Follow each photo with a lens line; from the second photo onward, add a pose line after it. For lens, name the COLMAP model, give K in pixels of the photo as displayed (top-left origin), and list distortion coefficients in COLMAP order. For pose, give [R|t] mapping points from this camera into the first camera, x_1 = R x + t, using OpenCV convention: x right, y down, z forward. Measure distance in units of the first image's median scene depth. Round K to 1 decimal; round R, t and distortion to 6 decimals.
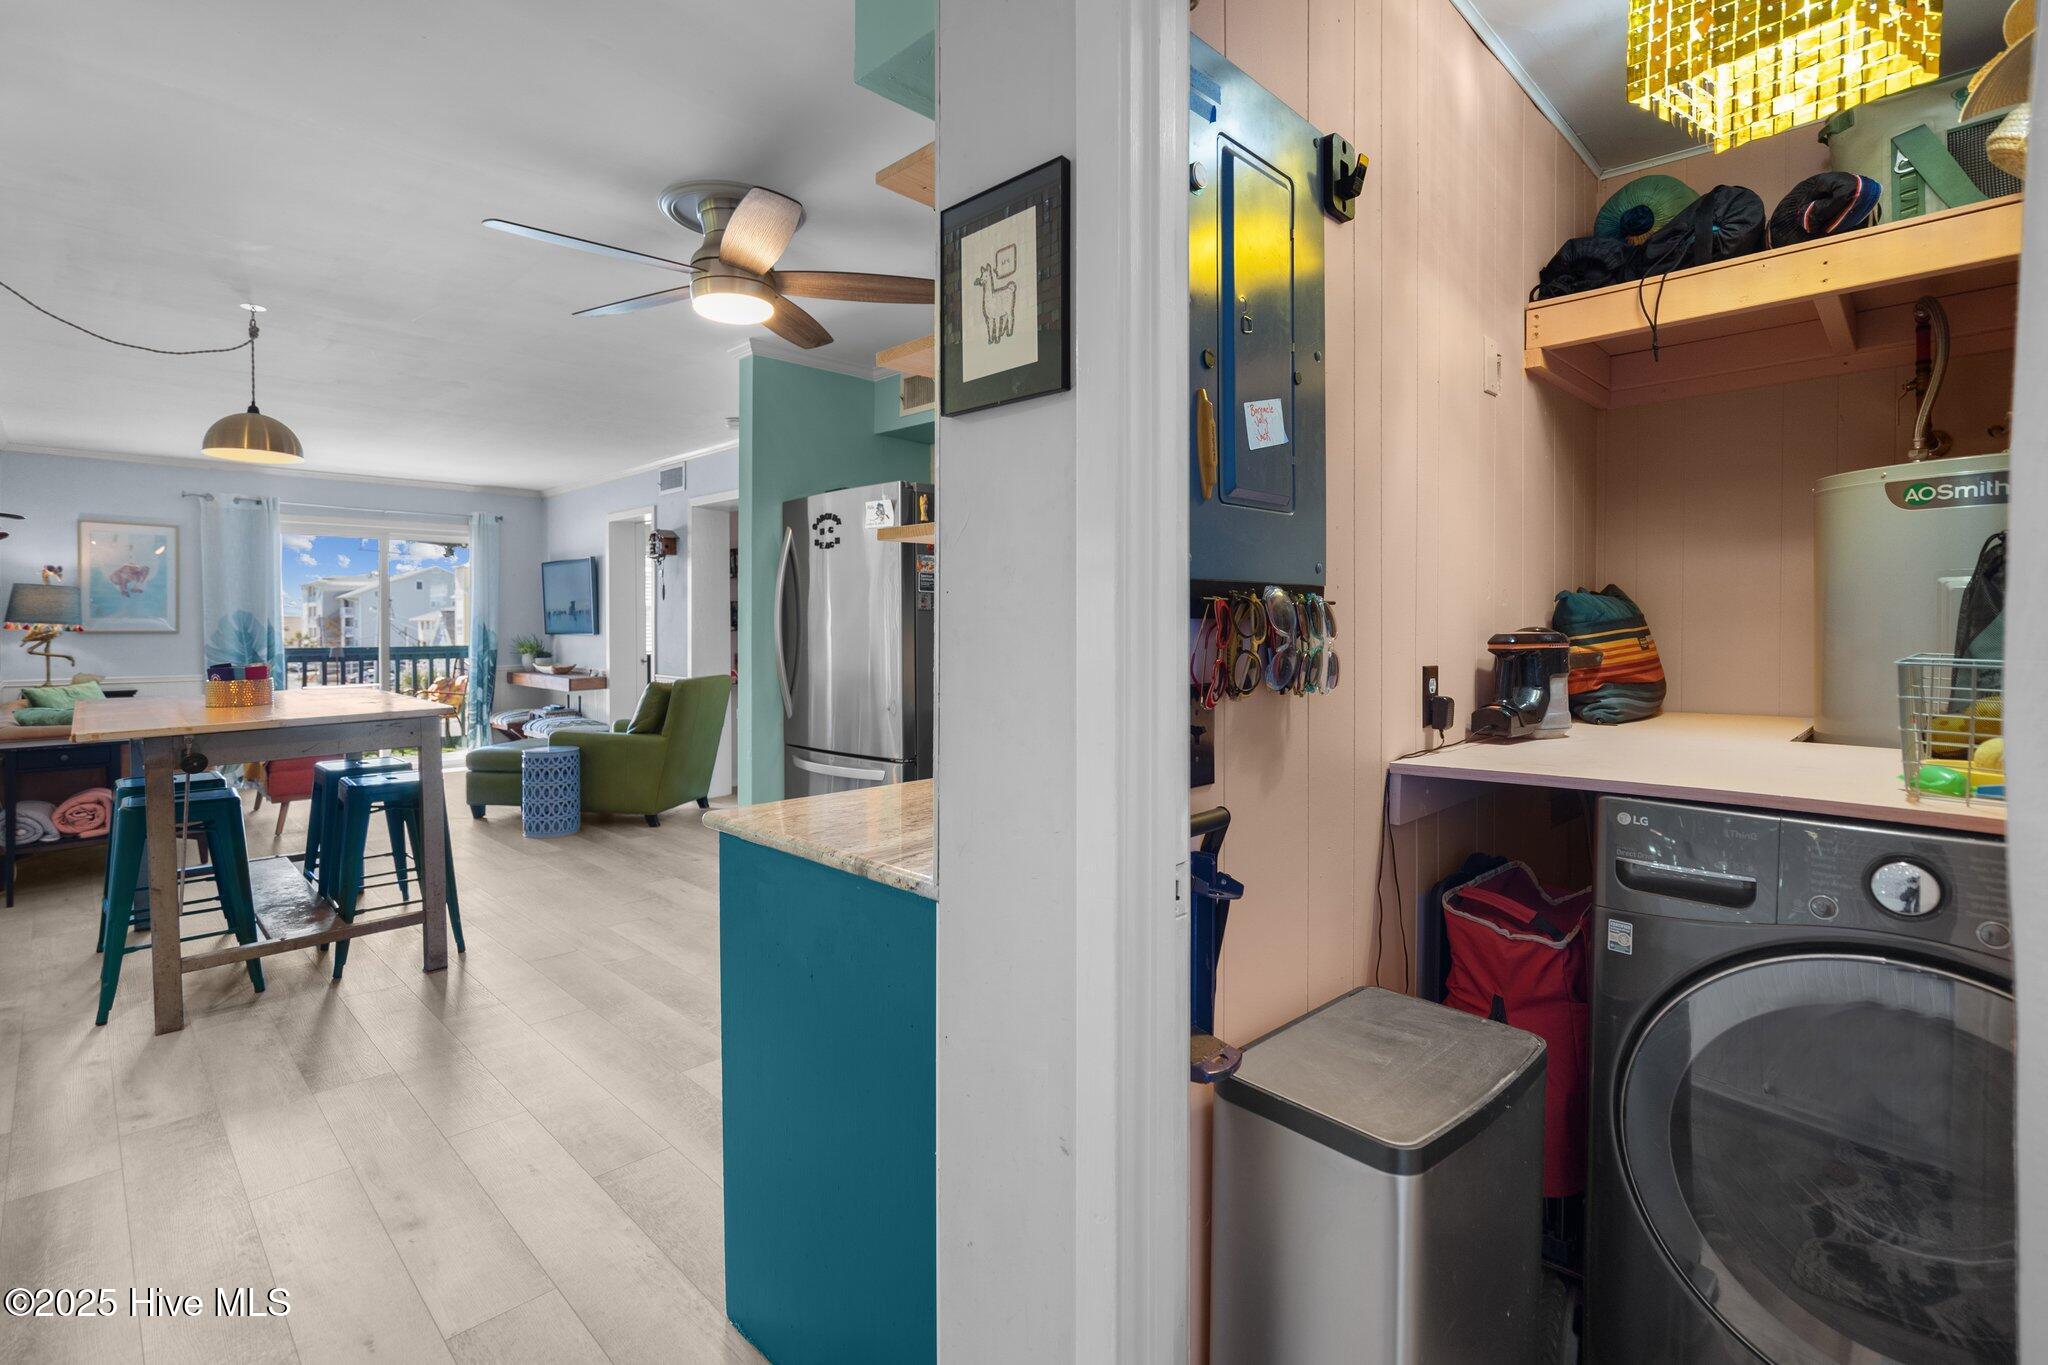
lens RADIAL K [[951.2, 0, 1019.7], [0, 951.2, 635.0], [0, 0, 1]] dist [-0.000673, -0.000288]
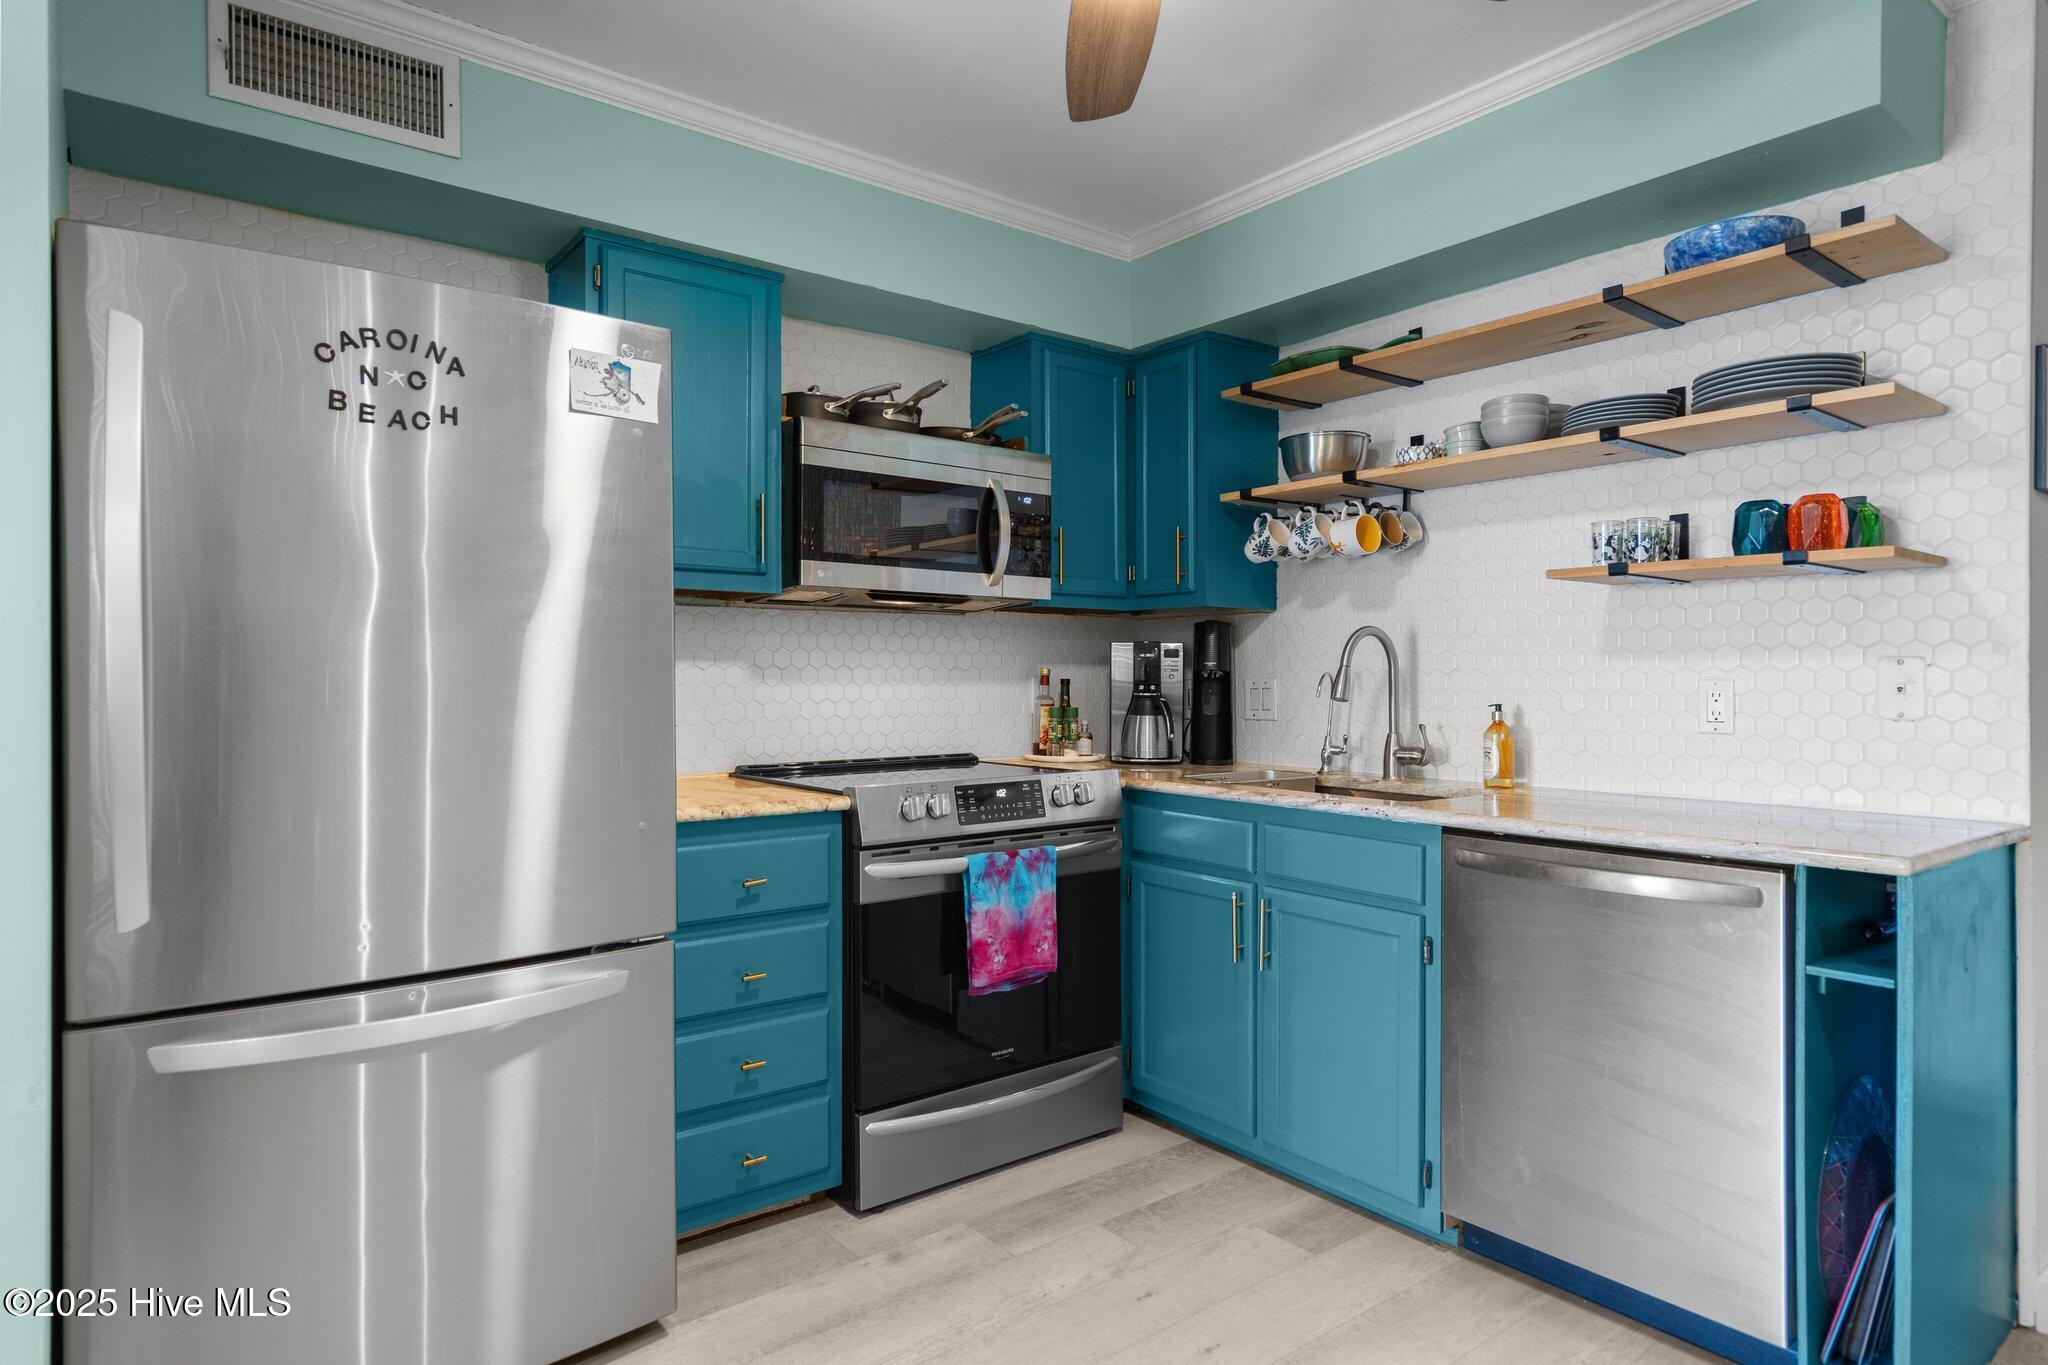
lens RADIAL K [[1149.3, 0, 1019.1], [0, 1149.3, 679.9], [0, 0, 1]] dist [0.006398, 0.000649]
pose [[0.131201, -0.002248, 0.991353, -0.345295], [0.014090, 0.999901, 0.000402, 0.005417], [-0.991256, 0.013916, 0.131220, 0.399012]]
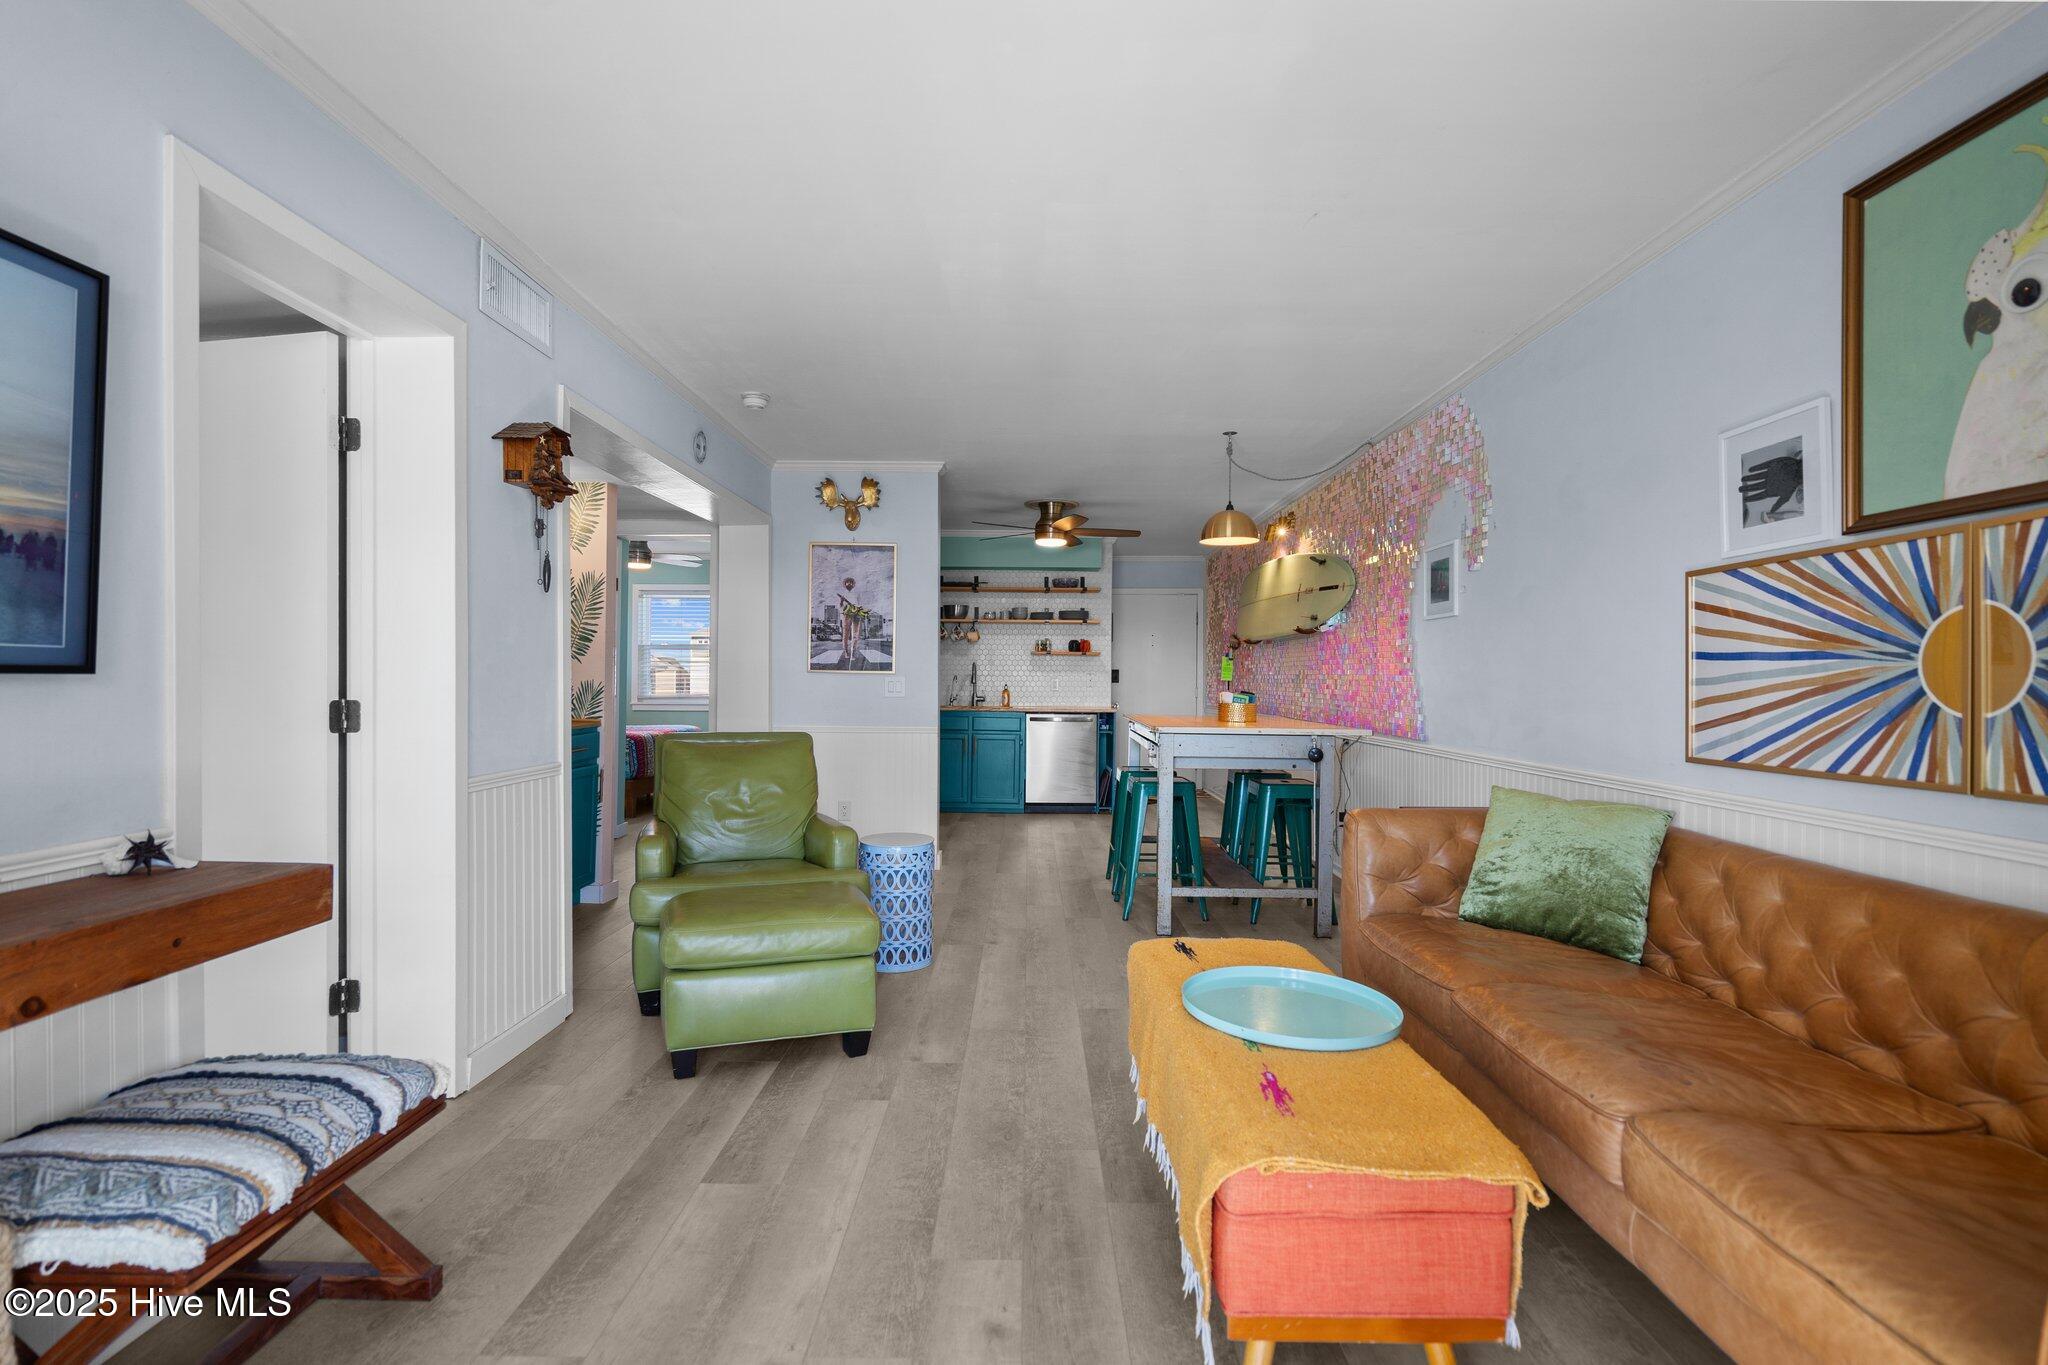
lens RADIAL K [[932.9, 0, 1018.3], [0, 932.9, 680.3], [0, 0, 1]] dist [0.001927, 0.000853]
pose [[-0.697028, -0.005192, 0.717025, -0.813899], [0.001756, 0.999958, 0.008948, 0.000157], [-0.717042, 0.007496, -0.696990, 1.126044]]
